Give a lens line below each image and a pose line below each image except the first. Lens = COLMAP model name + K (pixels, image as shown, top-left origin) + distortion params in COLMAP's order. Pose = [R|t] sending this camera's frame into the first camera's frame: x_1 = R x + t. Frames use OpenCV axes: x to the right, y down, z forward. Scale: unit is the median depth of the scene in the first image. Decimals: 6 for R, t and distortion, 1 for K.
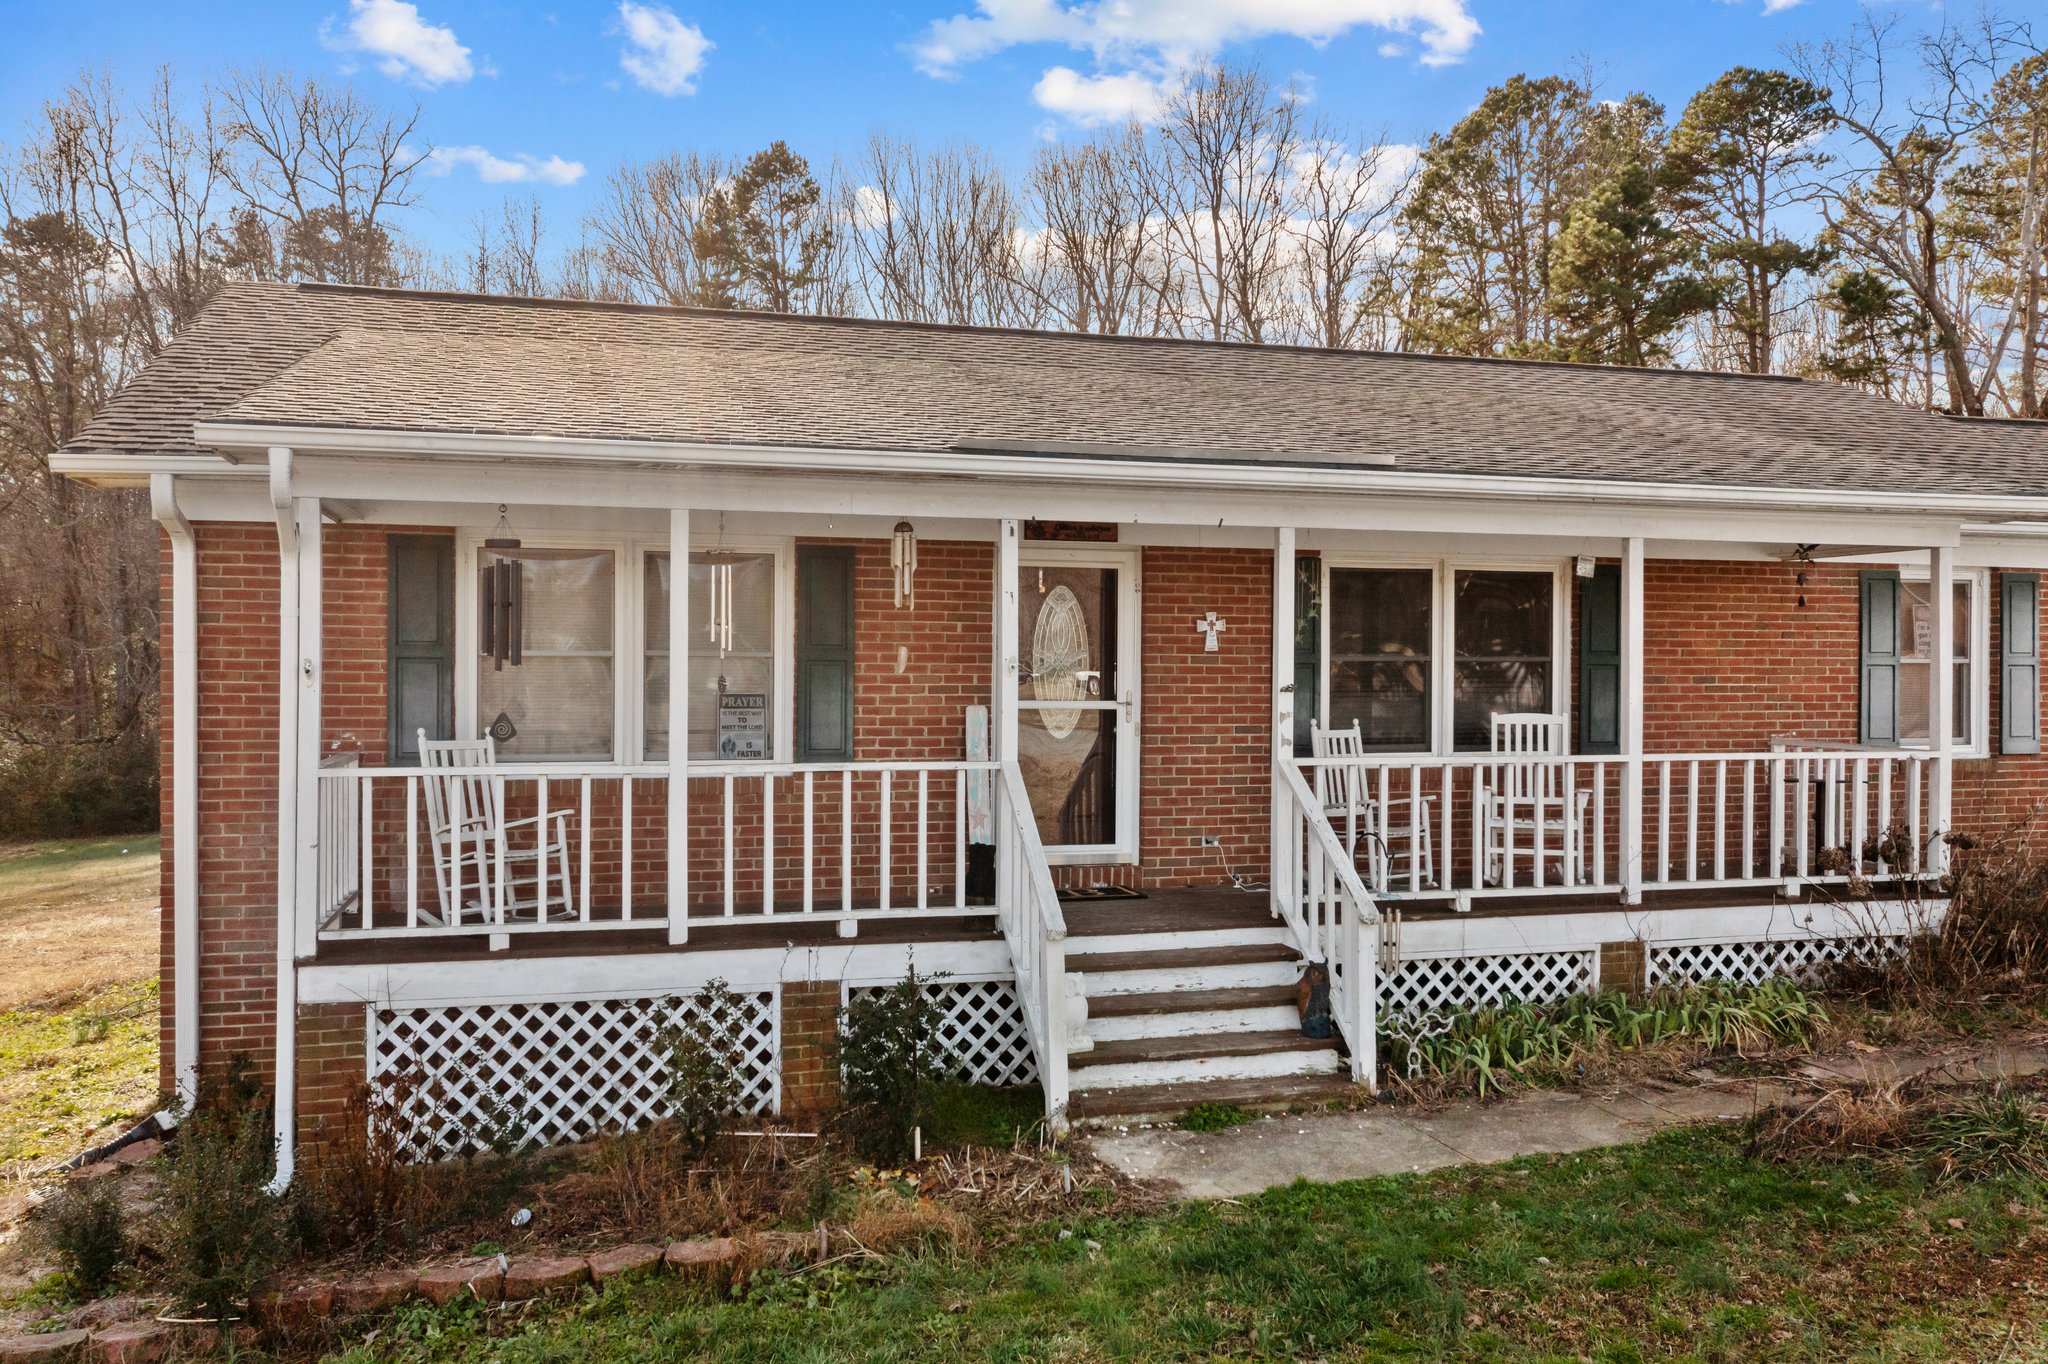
lens RADIAL K [[1636.5, 0, 1030.3], [0, 1636.5, 688.4], [0, 0, 1]] dist [0.000232, 0.008939]
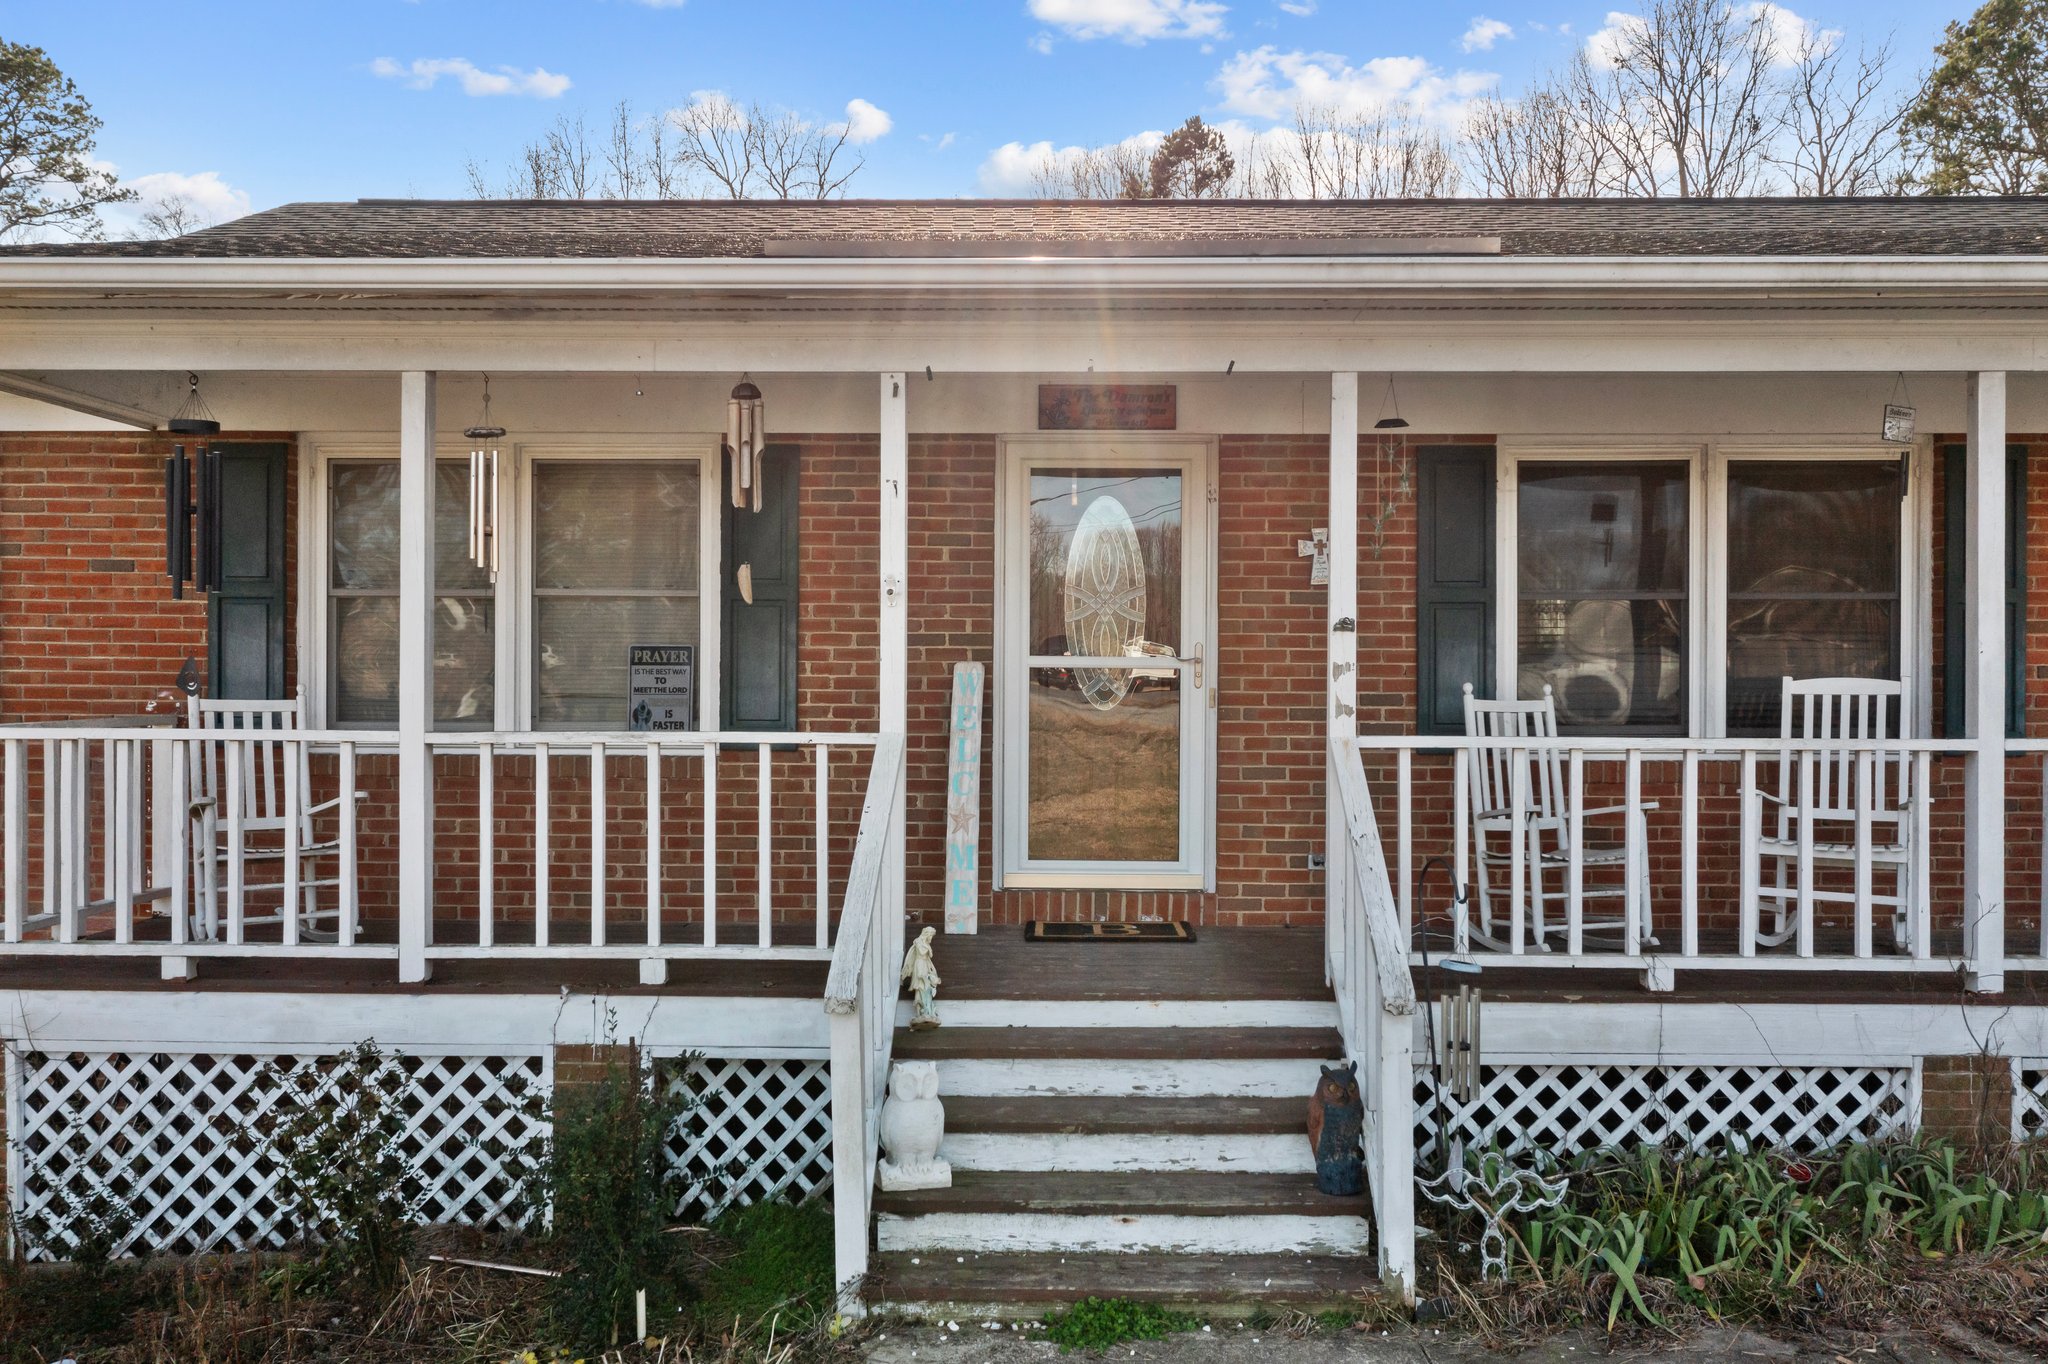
lens RADIAL K [[1636.5, 0, 1019.2], [0, 1636.5, 686.0], [0, 0, 1]] dist [0.000232, 0.008939]
pose [[0.955939, 0.002131, -0.293557, 0.208767], [-0.003175, 0.999990, -0.003079, 0.024268], [0.293548, 0.003875, 0.955937, 0.334791]]
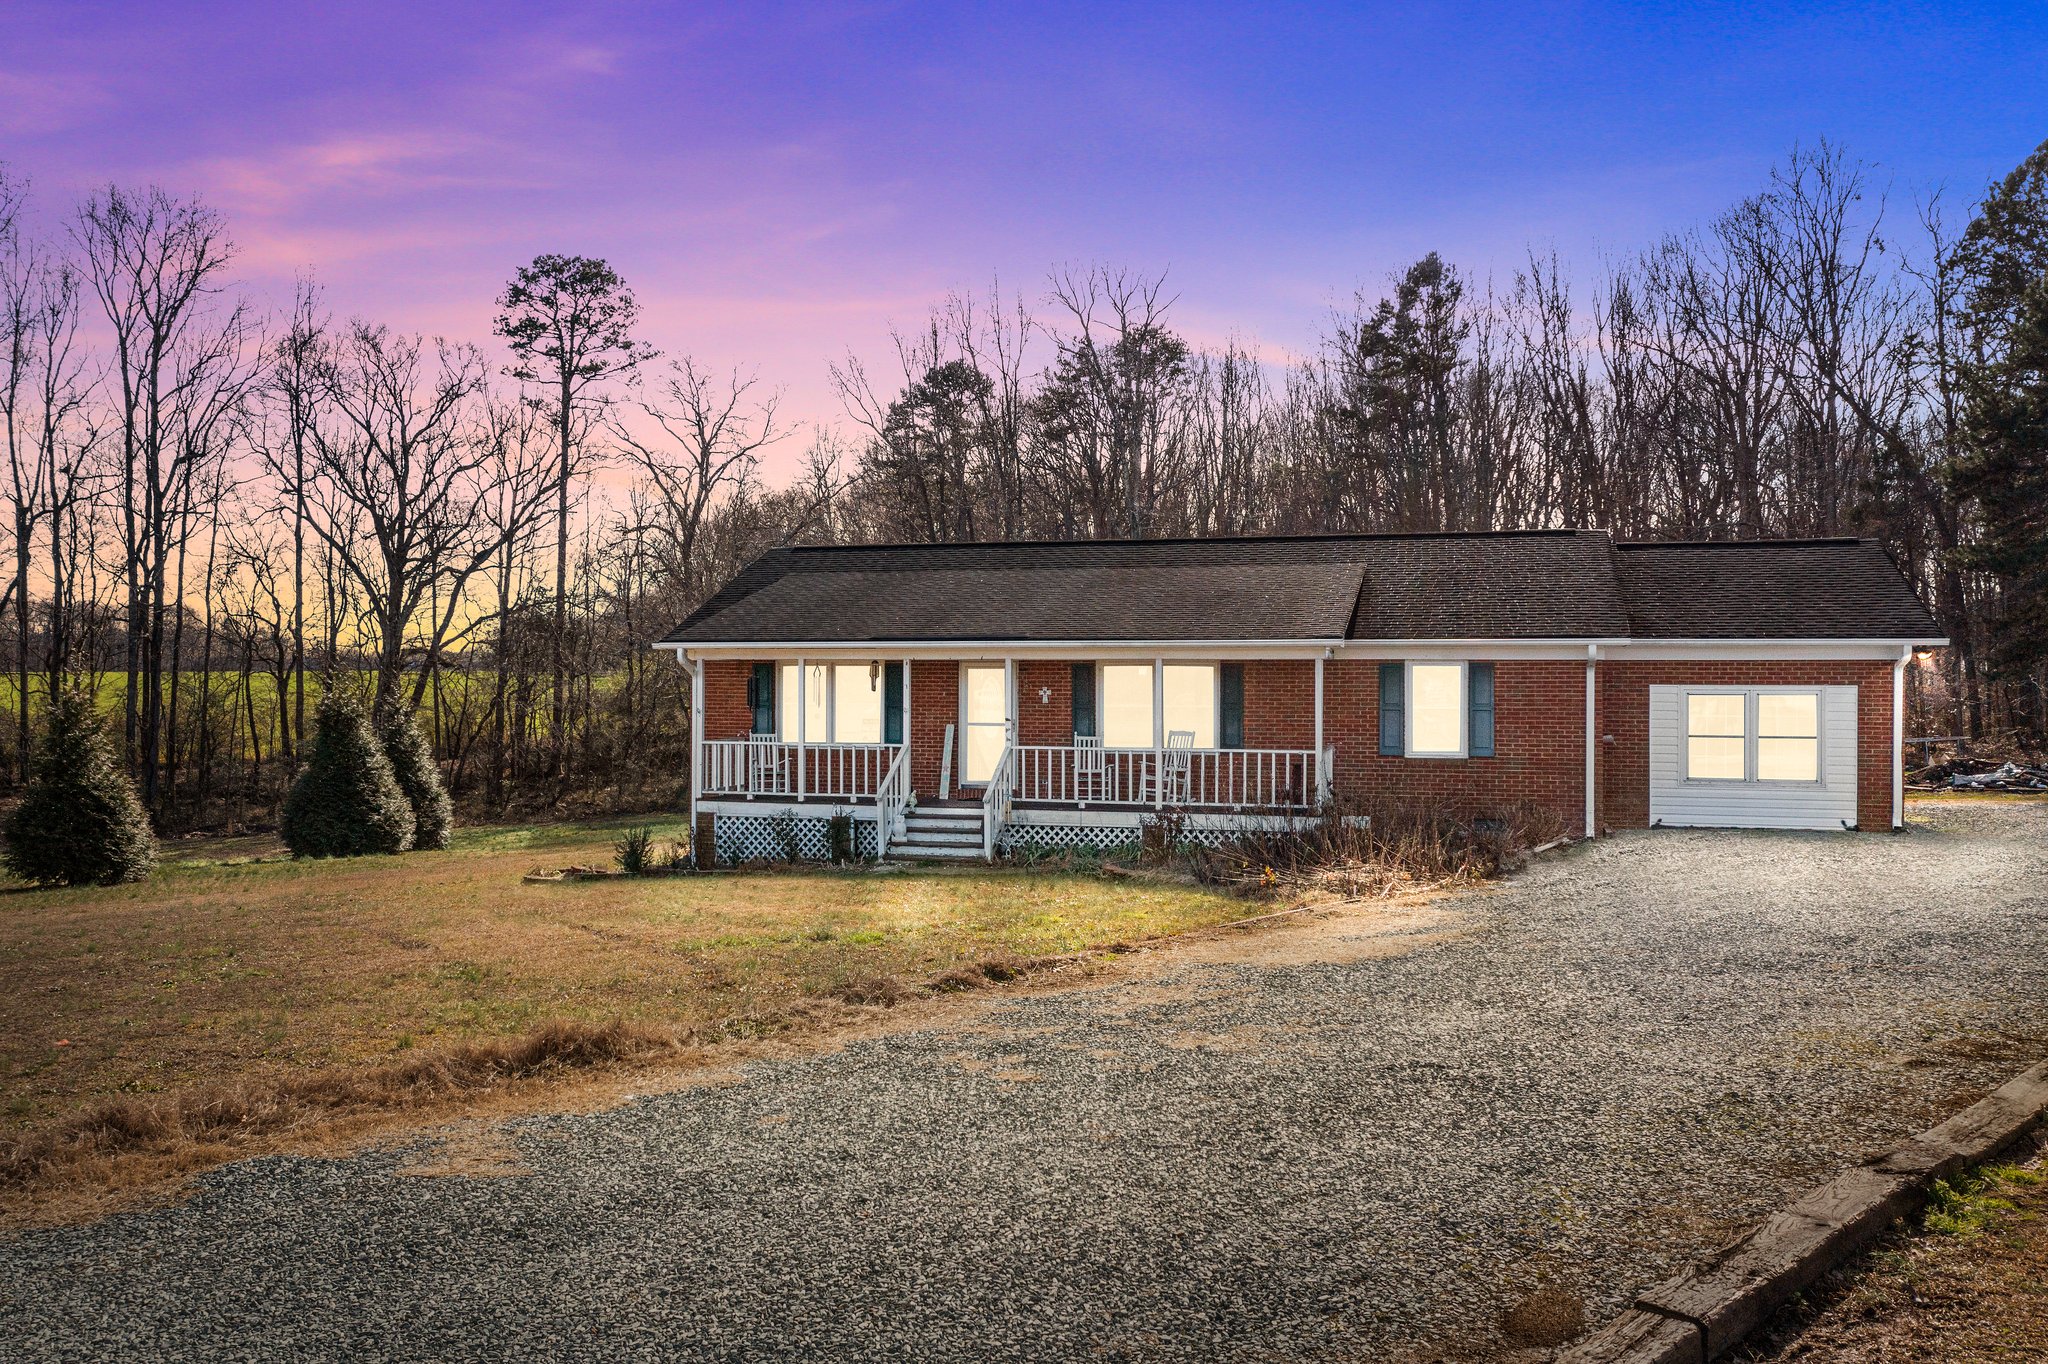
lens RADIAL K [[1636.5, 0, 1031.8], [0, 1636.5, 669.7], [0, 0, 1]] dist [0.000232, 0.008939]
pose [[0.851646, -0.004511, -0.524097, 1.486100], [-0.004645, 0.999859, -0.016154, -0.035613], [0.524096, 0.016192, 0.851505, -1.168710]]
